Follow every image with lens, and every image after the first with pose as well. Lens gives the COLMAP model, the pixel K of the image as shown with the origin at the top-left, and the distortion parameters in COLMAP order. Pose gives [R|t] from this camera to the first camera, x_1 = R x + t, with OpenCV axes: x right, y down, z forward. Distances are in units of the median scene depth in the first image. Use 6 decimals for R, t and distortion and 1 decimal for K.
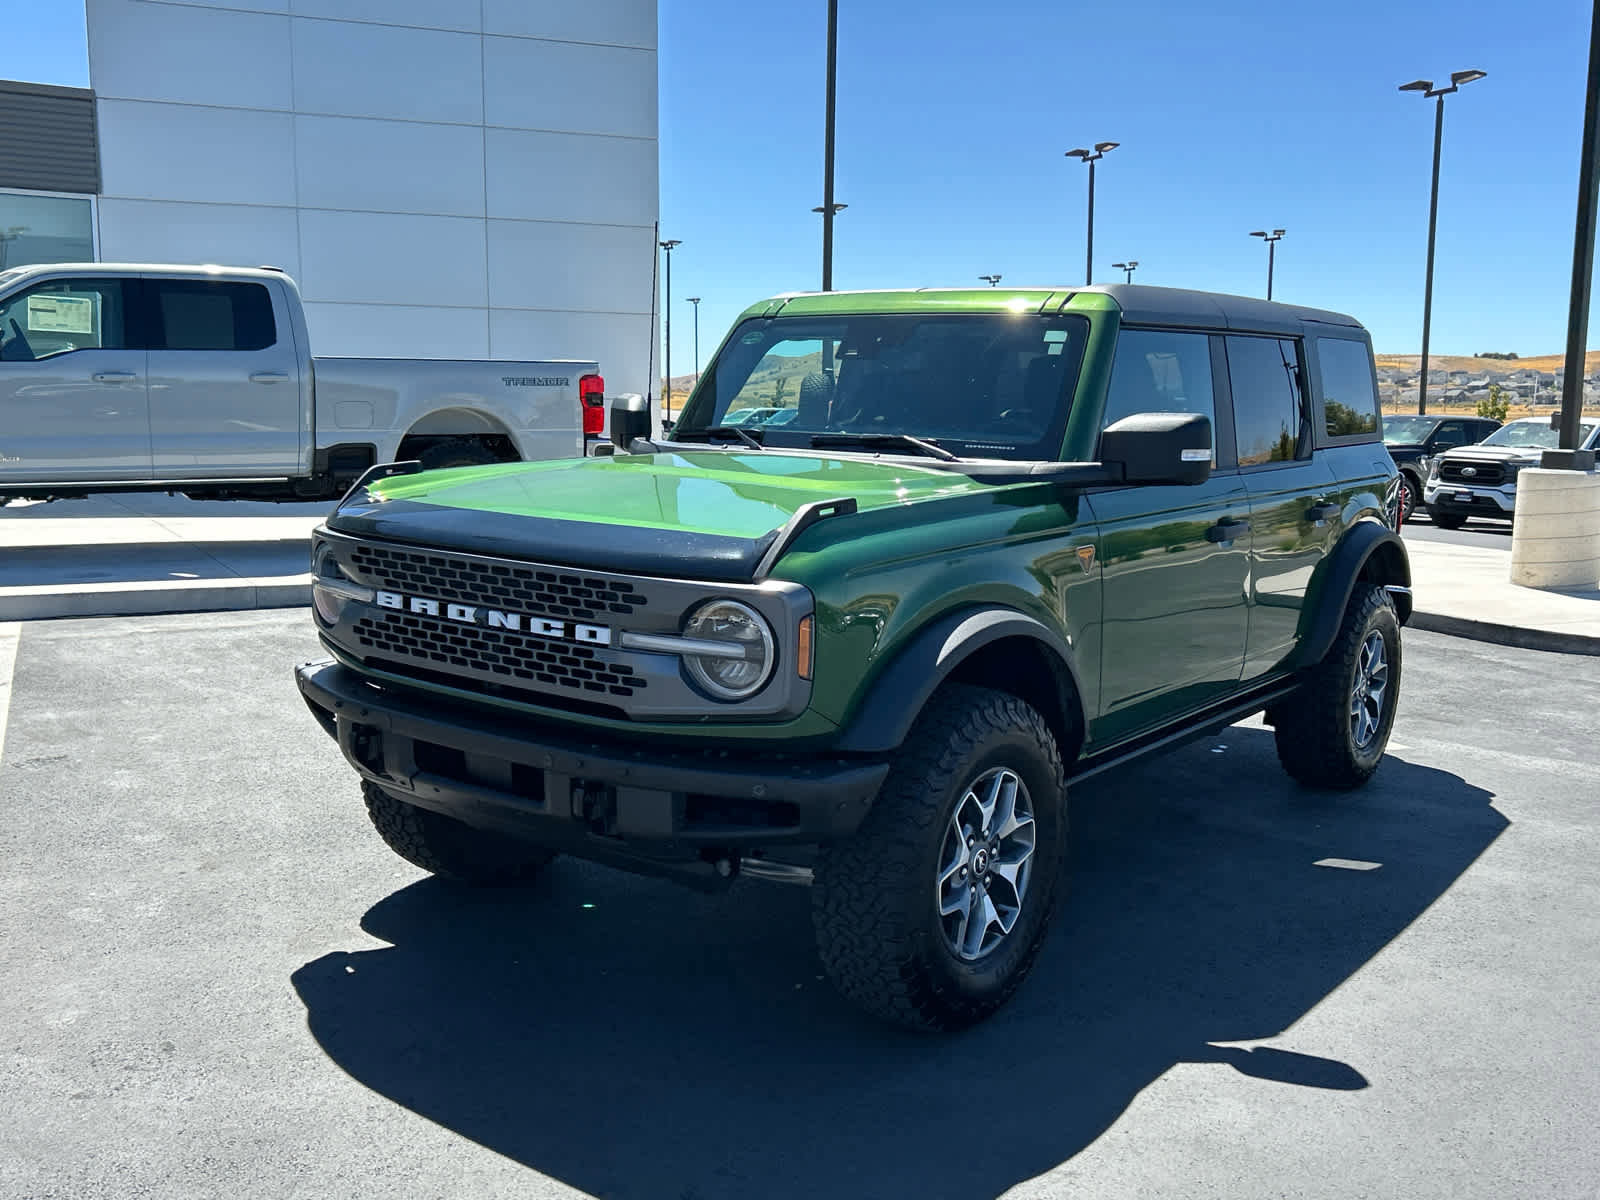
lens RADIAL K [[1476.2, 0, 800.0], [0, 1476.2, 600.0], [0, 0, 1]] dist [0.104809, -0.171163]
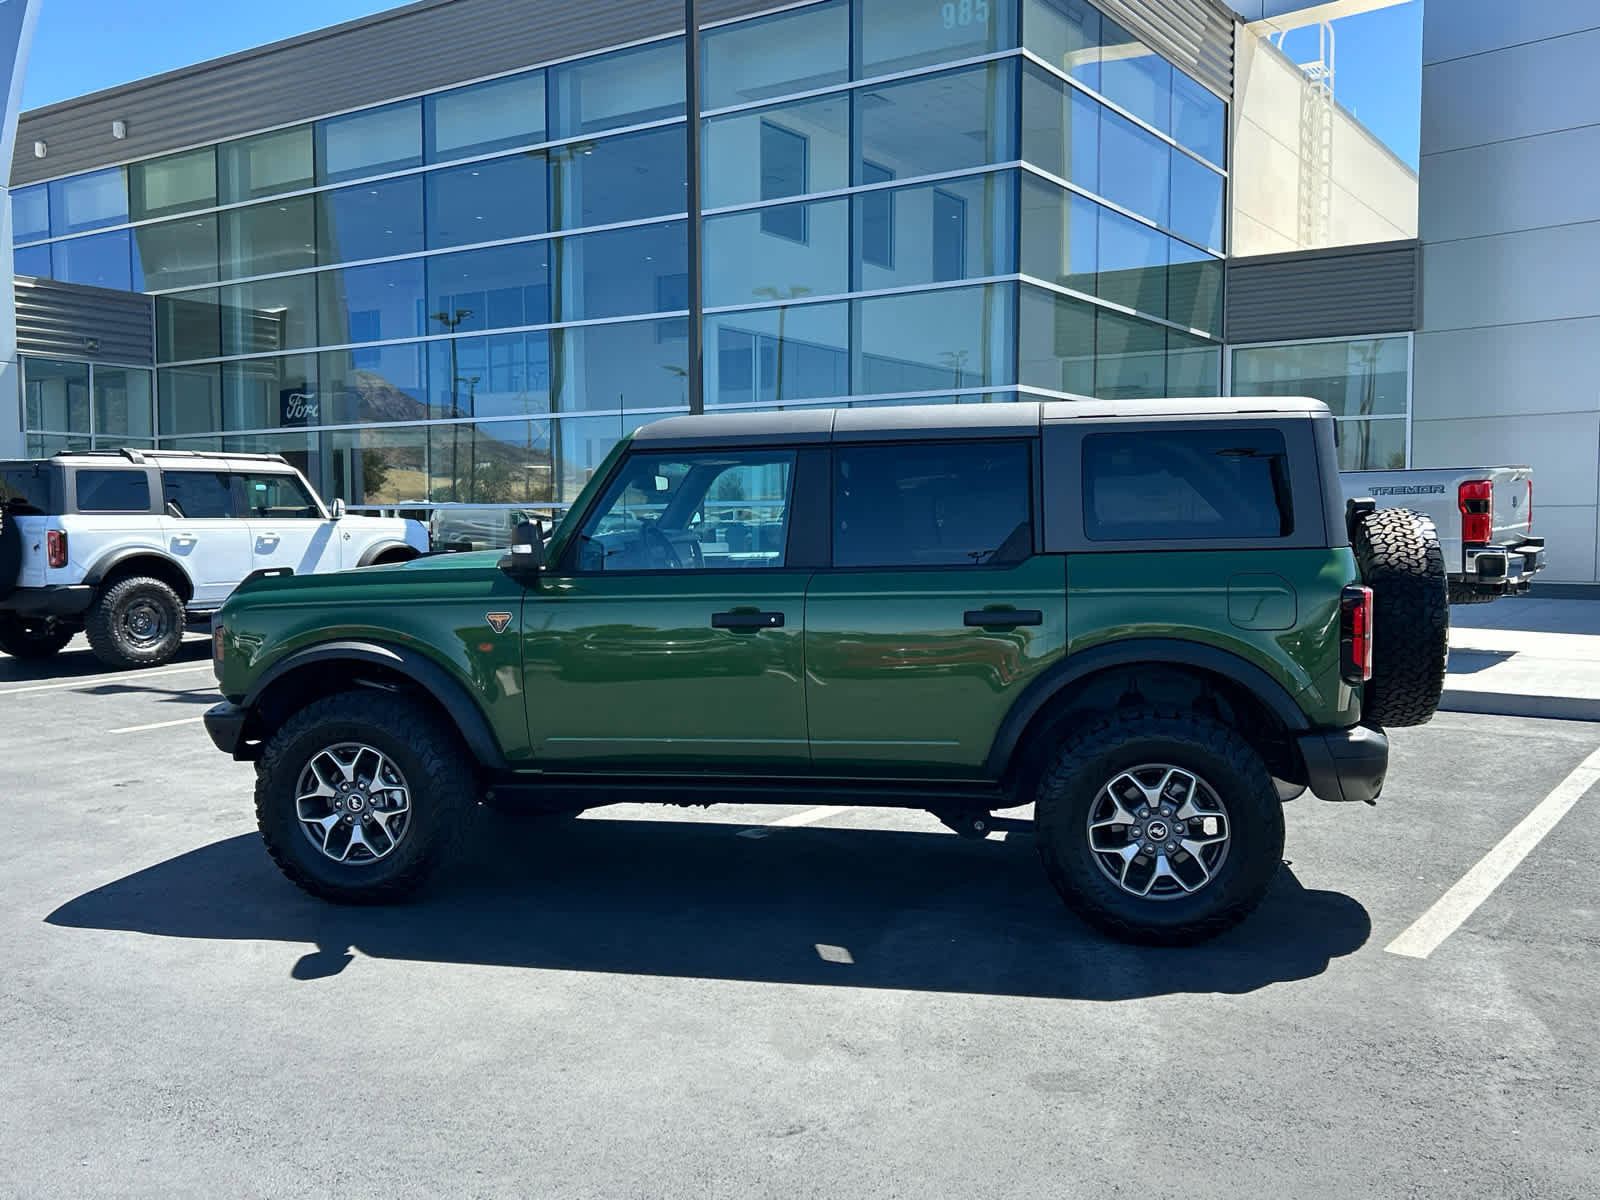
lens RADIAL K [[1476.2, 0, 800.0], [0, 1476.2, 600.0], [0, 0, 1]] dist [0.104809, -0.171163]
pose [[0.438271, 0.036668, -0.898094, 1.709229], [-0.106880, 0.994205, -0.011566, -0.067459], [0.892466, 0.101057, 0.439650, 0.694263]]
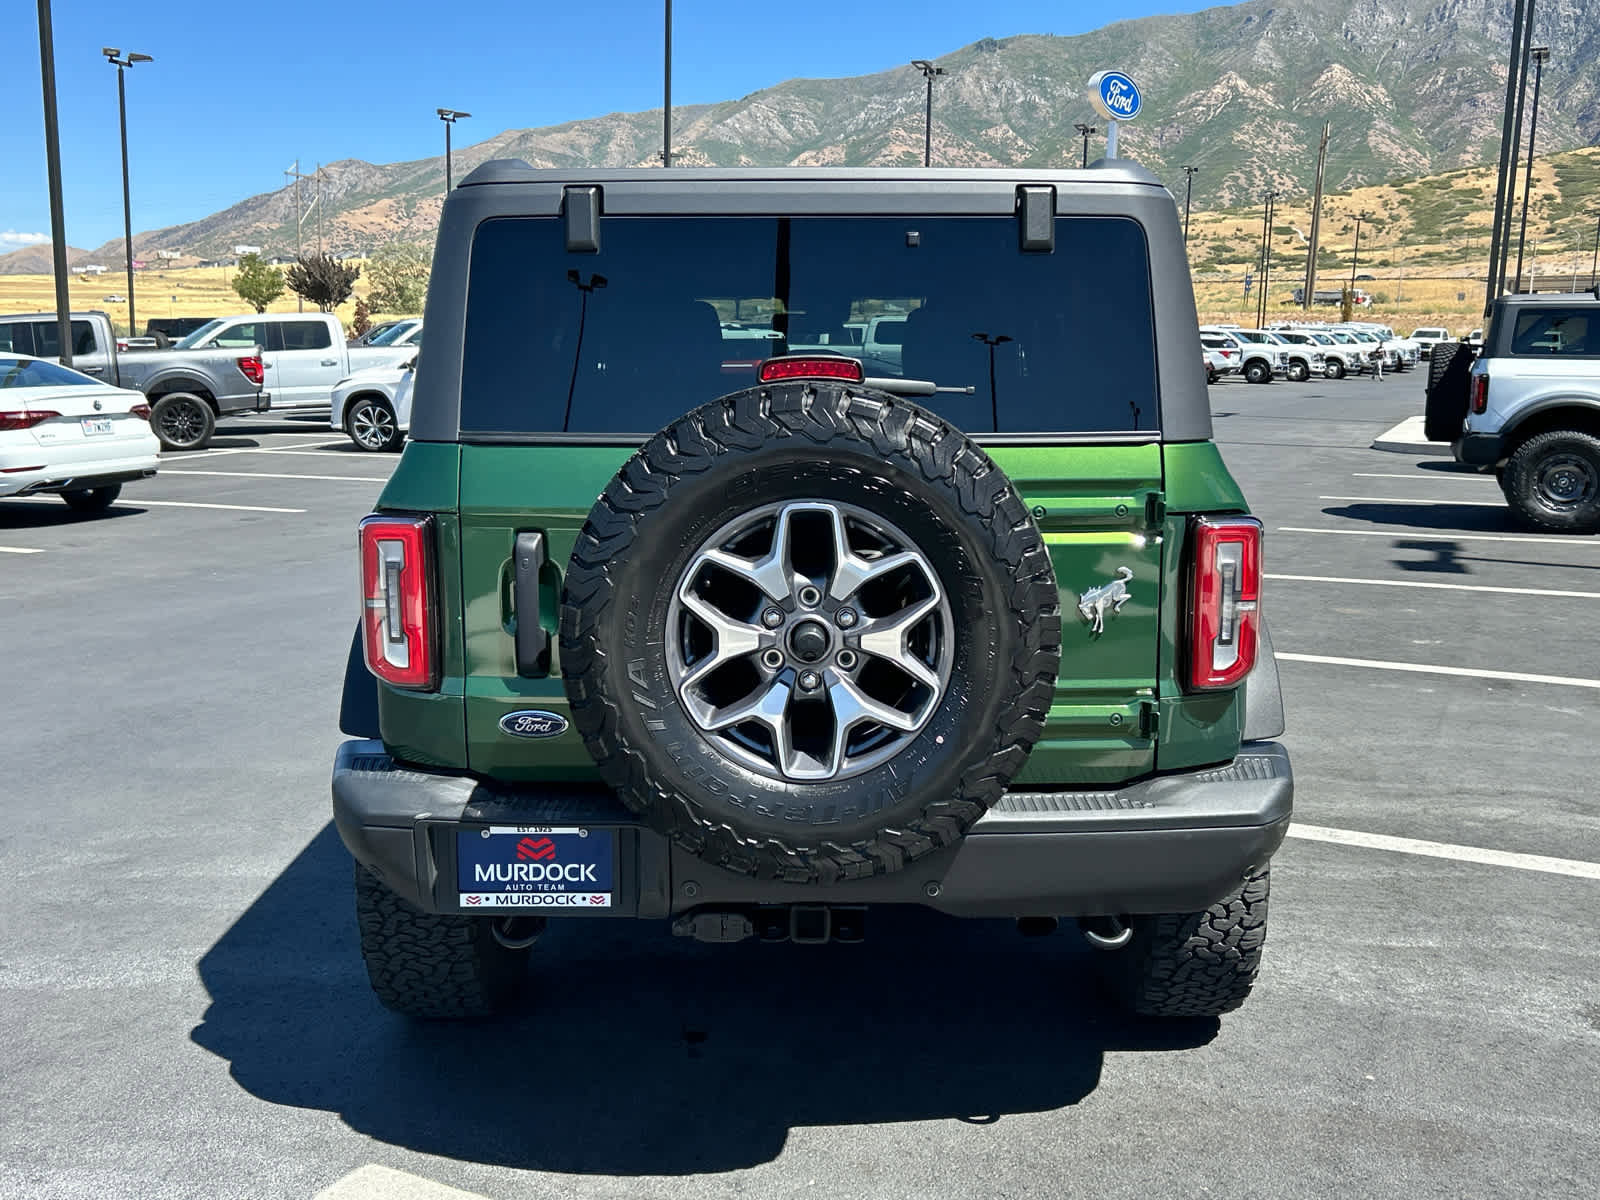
lens RADIAL K [[1494.1, 0, 805.6], [0, 1494.1, 584.5], [0, 0, 1]] dist [0.013938, 0.013506]
pose [[-0.803701, 0.069960, -0.590906, 0.966684], [-0.103332, 0.961566, 0.254388, -0.329217], [0.585992, 0.265511, -0.765582, 2.472949]]
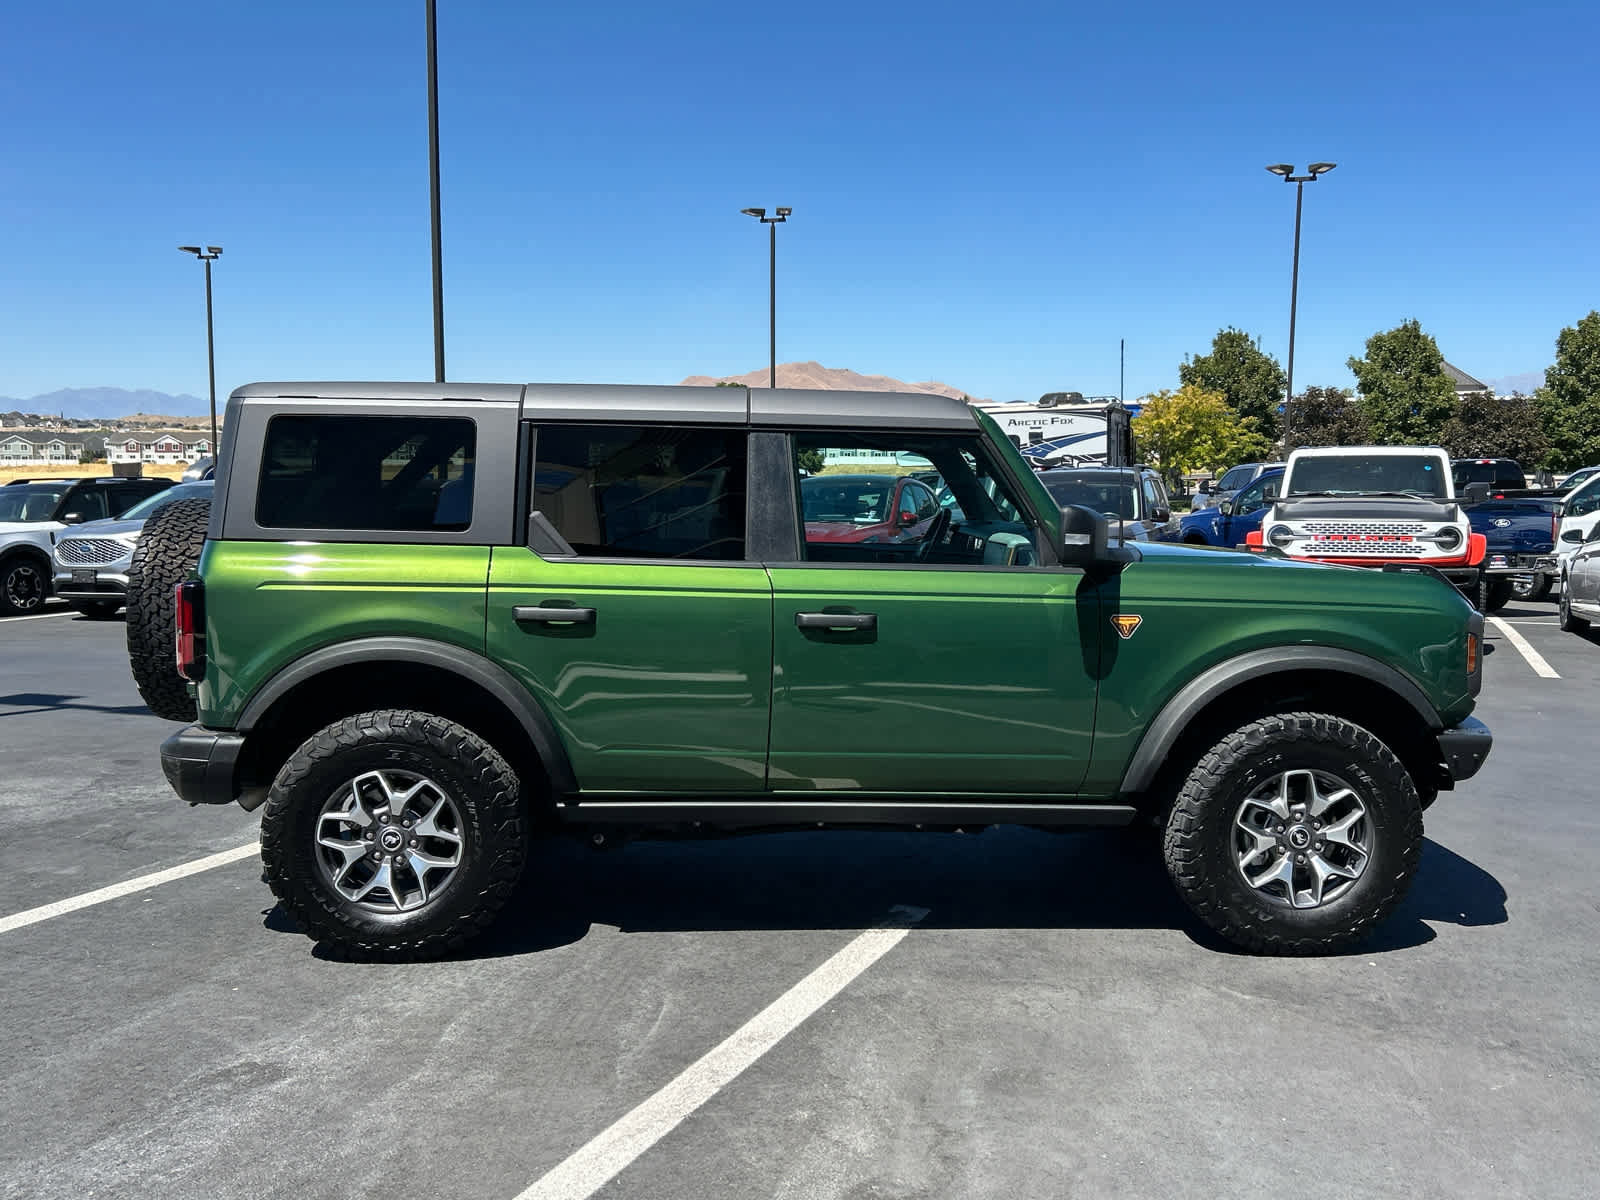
lens RADIAL K [[1474.8, 0, 807.0], [0, 1474.8, 624.9], [0, 0, 1]] dist [0.094173, -0.190290]
pose [[-0.631351, -0.106085, 0.768207, -1.018011], [0.088384, 0.974301, 0.207183, -0.383033], [-0.770444, 0.198702, -0.605750, 2.403579]]
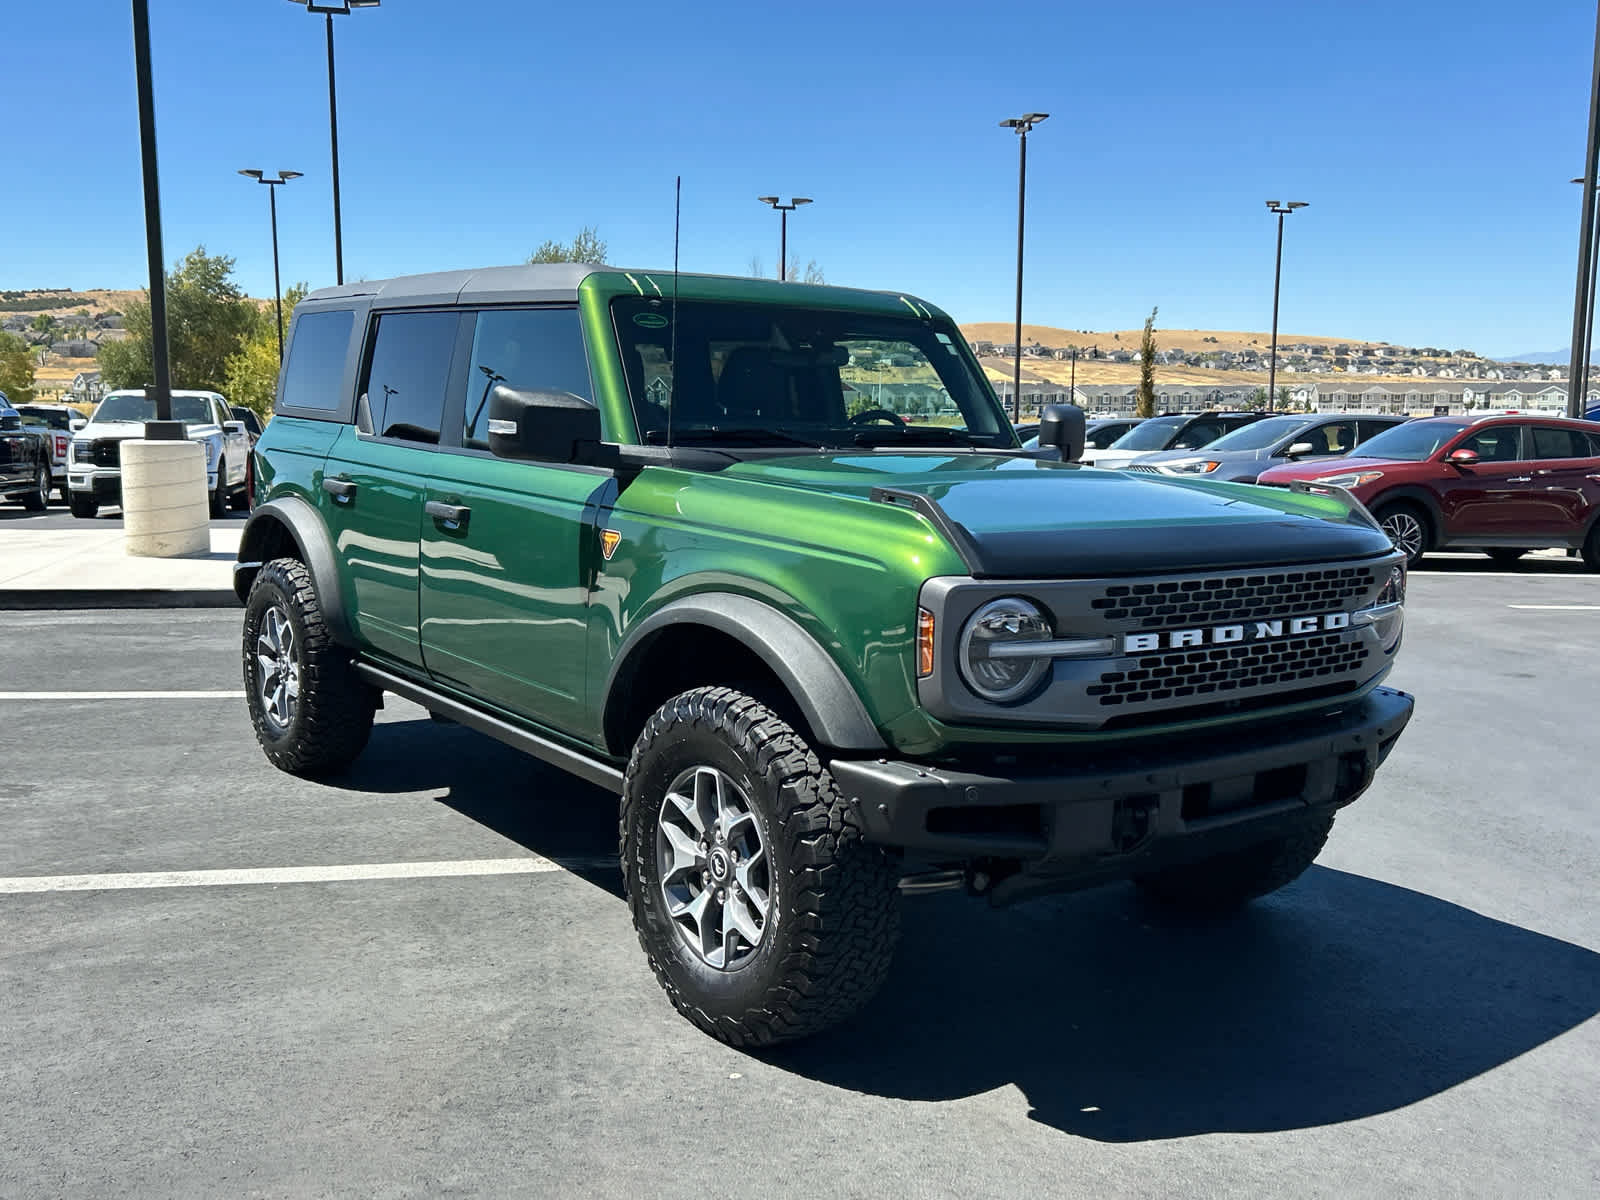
lens RADIAL K [[1476.2, 0, 800.0], [0, 1476.2, 600.0], [0, 0, 1]] dist [0.104809, -0.171163]
pose [[0.269767, -0.143485, 0.952175, -1.145060], [0.116703, 0.986418, 0.115581, -0.146488], [-0.955827, 0.079942, 0.282849, 0.951766]]
